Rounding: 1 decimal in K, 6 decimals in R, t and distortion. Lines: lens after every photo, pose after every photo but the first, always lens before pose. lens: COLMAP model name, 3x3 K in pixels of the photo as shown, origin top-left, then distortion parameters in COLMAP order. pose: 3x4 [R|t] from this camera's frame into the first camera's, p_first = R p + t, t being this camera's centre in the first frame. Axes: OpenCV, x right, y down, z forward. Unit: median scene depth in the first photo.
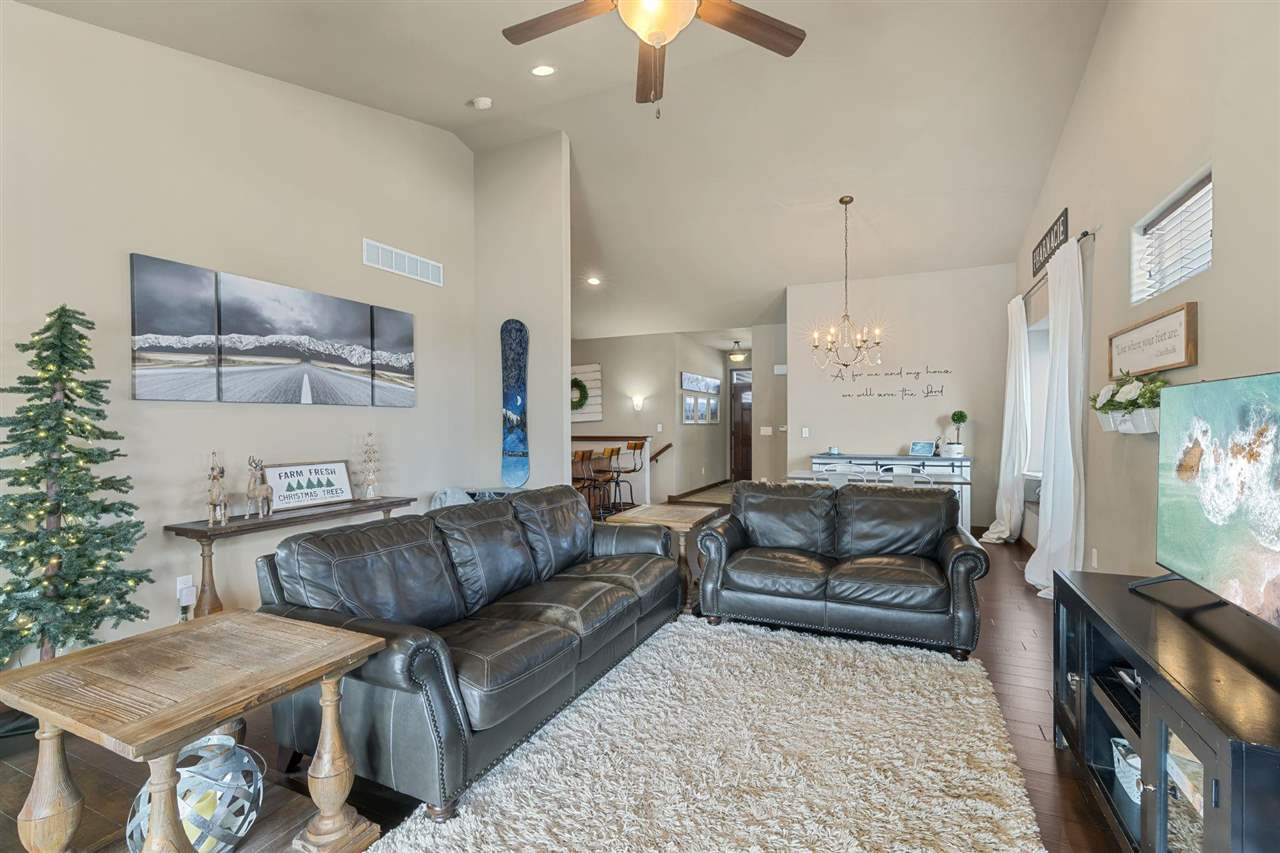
lens RADIAL K [[549.7, 0, 630.8], [0, 549.7, 430.4], [0, 0, 1]] dist [0.000041, -0.000078]
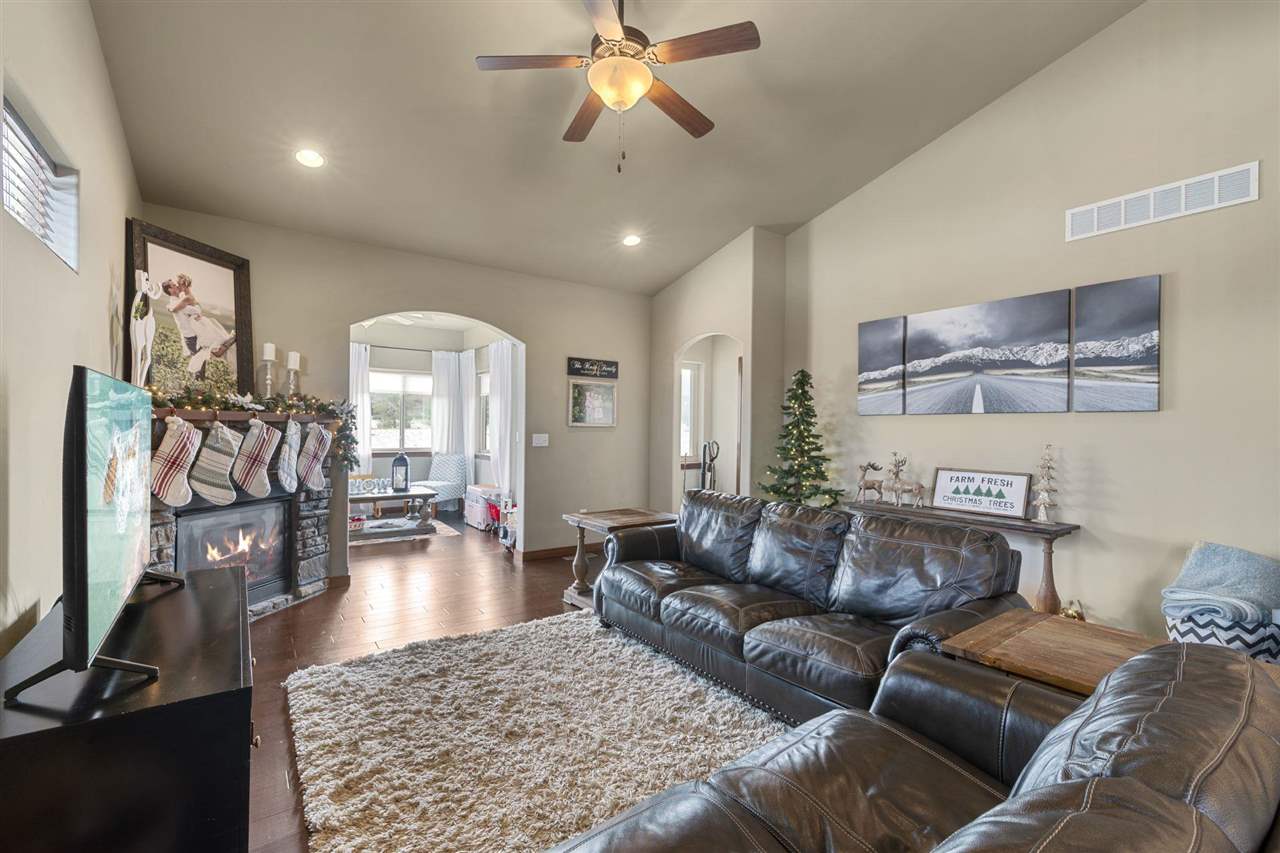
lens RADIAL K [[544.4, 0, 625.3], [0, 544.4, 426.8], [0, 0, 1]] dist [0.001962, -0.000058]
pose [[-0.482694, -0.005302, -0.875773, 0.556045], [-0.023264, 0.999706, 0.006770, -0.012811], [0.875480, 0.023641, -0.482676, 0.816582]]
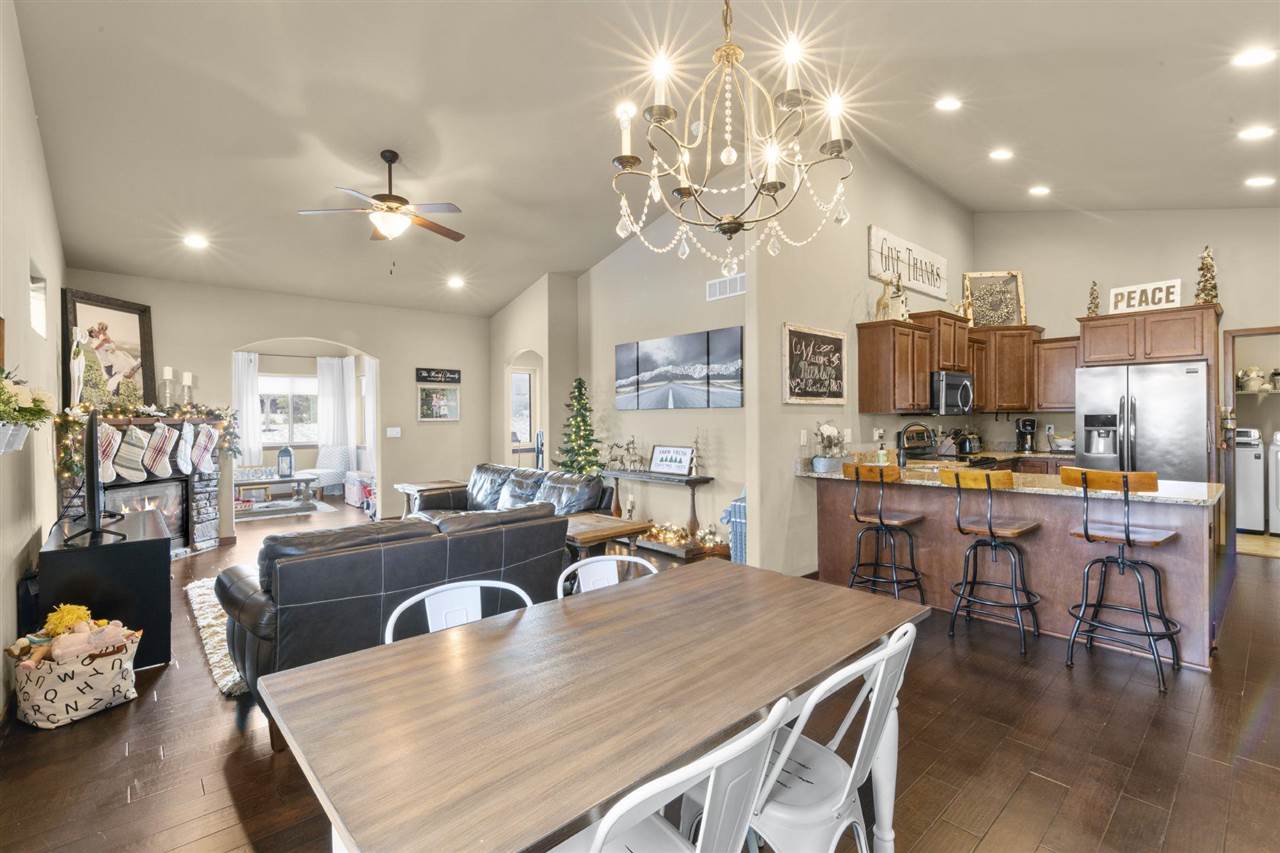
lens RADIAL K [[556.9, 0, 621.5], [0, 556.9, 418.0], [0, 0, 1]] dist [0.000447, -0.000933]
pose [[-0.382274, 0.007898, -0.924015, 0.839088], [-0.004238, 0.999938, 0.010300, -0.033034], [0.924039, 0.007853, -0.382217, 1.320847]]
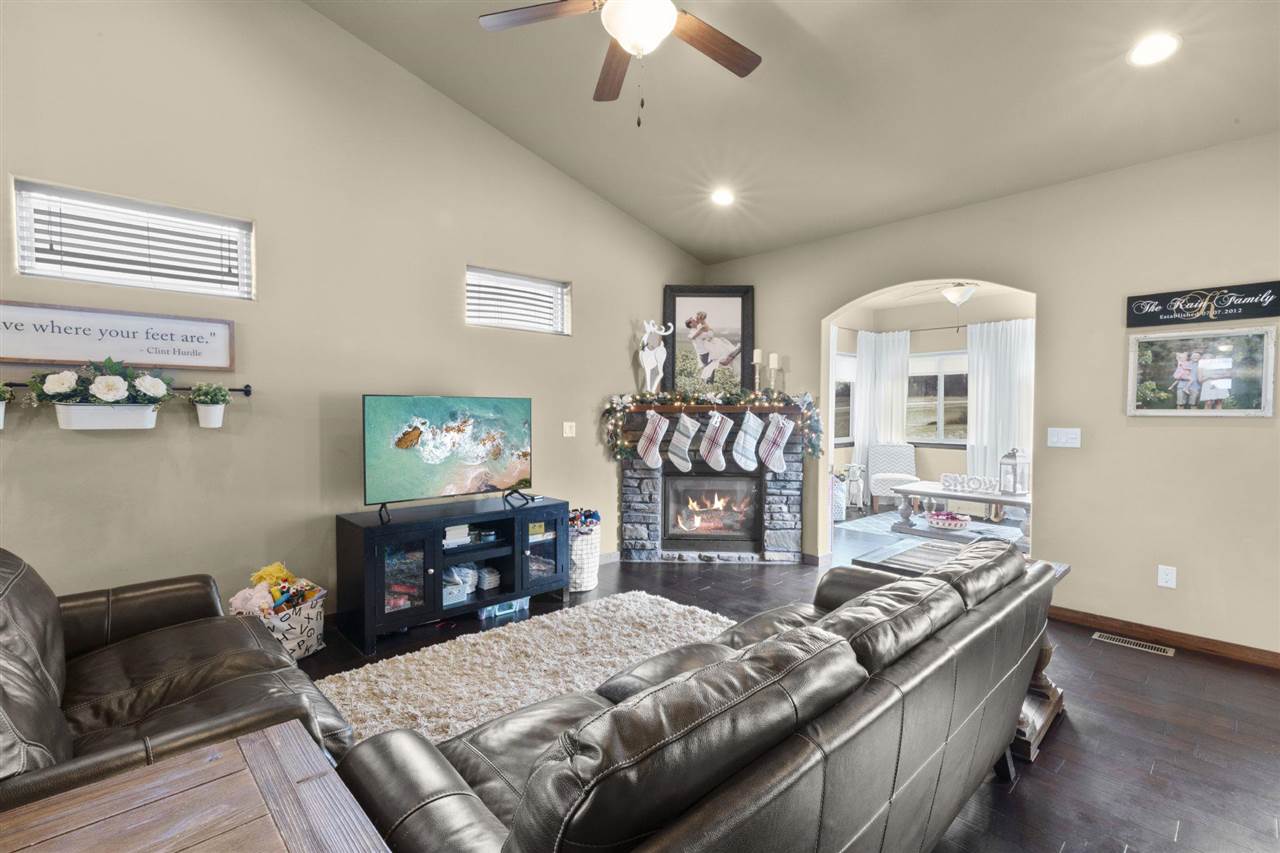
lens RADIAL K [[572.1, 0, 662.0], [0, 572.1, 429.9], [0, 0, 1]] dist [0.005393, 0.000346]
pose [[-0.941915, -0.012926, 0.335602, -0.190115], [0.002963, 0.998900, 0.046792, -0.022160], [-0.335838, 0.045069, -0.940841, 1.045426]]
